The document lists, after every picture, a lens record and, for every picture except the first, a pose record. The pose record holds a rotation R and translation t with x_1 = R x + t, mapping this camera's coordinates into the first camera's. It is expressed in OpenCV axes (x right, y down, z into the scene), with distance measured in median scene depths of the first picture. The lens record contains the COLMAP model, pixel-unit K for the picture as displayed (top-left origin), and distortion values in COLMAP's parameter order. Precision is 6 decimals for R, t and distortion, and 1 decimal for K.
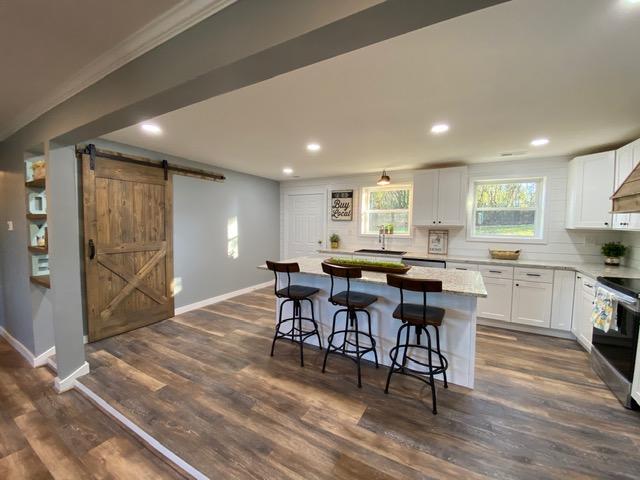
lens RADIAL K [[259.5, 0, 321.4], [0, 259.5, 238.1], [0, 0, 1]] dist [0.023613, -0.020761]
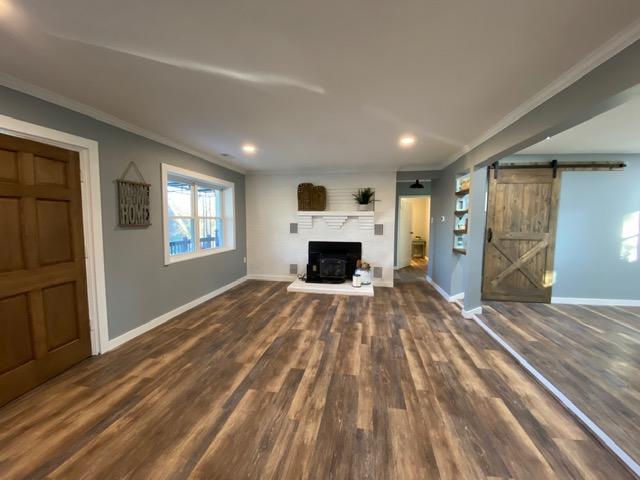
lens RADIAL K [[257.6, 0, 306.3], [0, 257.6, 239.3], [0, 0, 1]] dist [0.000175, -0.019807]
pose [[0.268643, 0.062883, -0.961185, 0.175655], [-0.062548, 0.996900, 0.047738, 0.054501], [0.961207, 0.047296, 0.271743, -0.302517]]
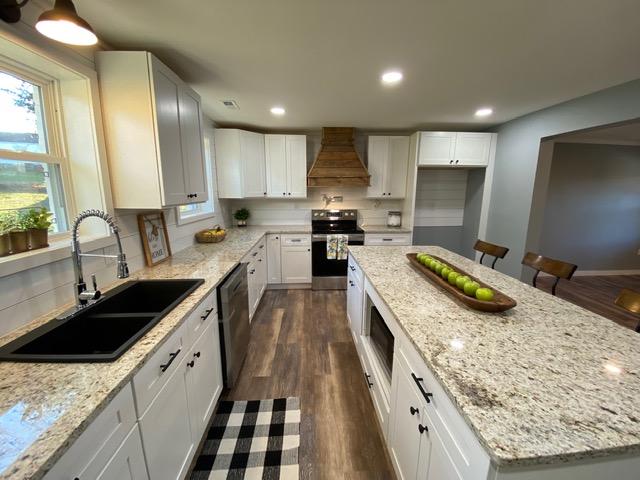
lens RADIAL K [[259.5, 0, 321.4], [0, 259.5, 238.1], [0, 0, 1]] dist [0.023613, -0.020761]
pose [[-0.526551, -0.163862, 0.834202, -0.139295], [0.040862, 0.975236, 0.217358, -0.097855], [-0.849161, 0.148537, -0.506816, 1.298233]]
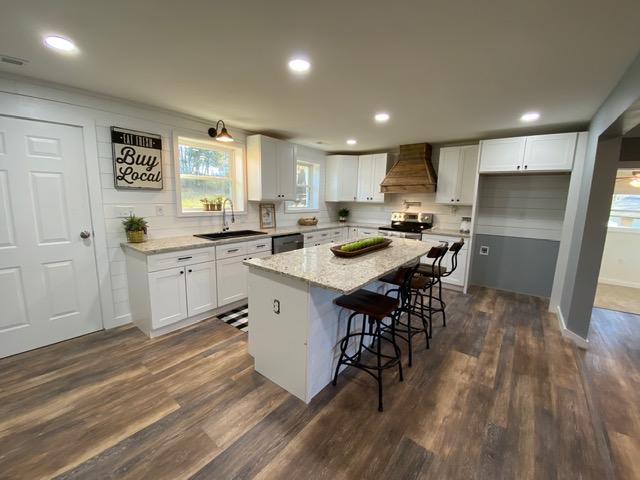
lens RADIAL K [[259.5, 0, 321.4], [0, 259.5, 238.1], [0, 0, 1]] dist [0.023613, -0.020761]
pose [[0.154531, -0.156730, 0.975477, -0.637723], [0.035116, 0.987585, 0.153112, -0.058710], [-0.987364, 0.010594, 0.158117, 0.854024]]
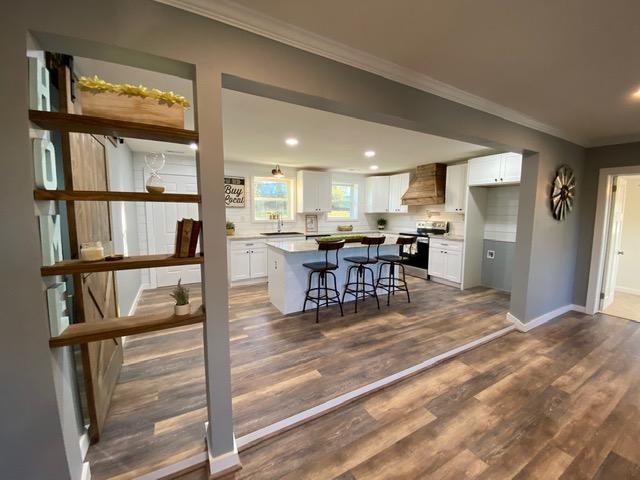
lens RADIAL K [[258.4, 0, 320.0], [0, 258.4, 240.0], [0, 0, 1]] dist [0.029335, -0.020613]
pose [[0.522025, -0.102034, 0.846805, -0.943000], [0.050292, 0.994774, 0.088860, -0.022525], [-0.851446, -0.003800, 0.524428, 0.306324]]
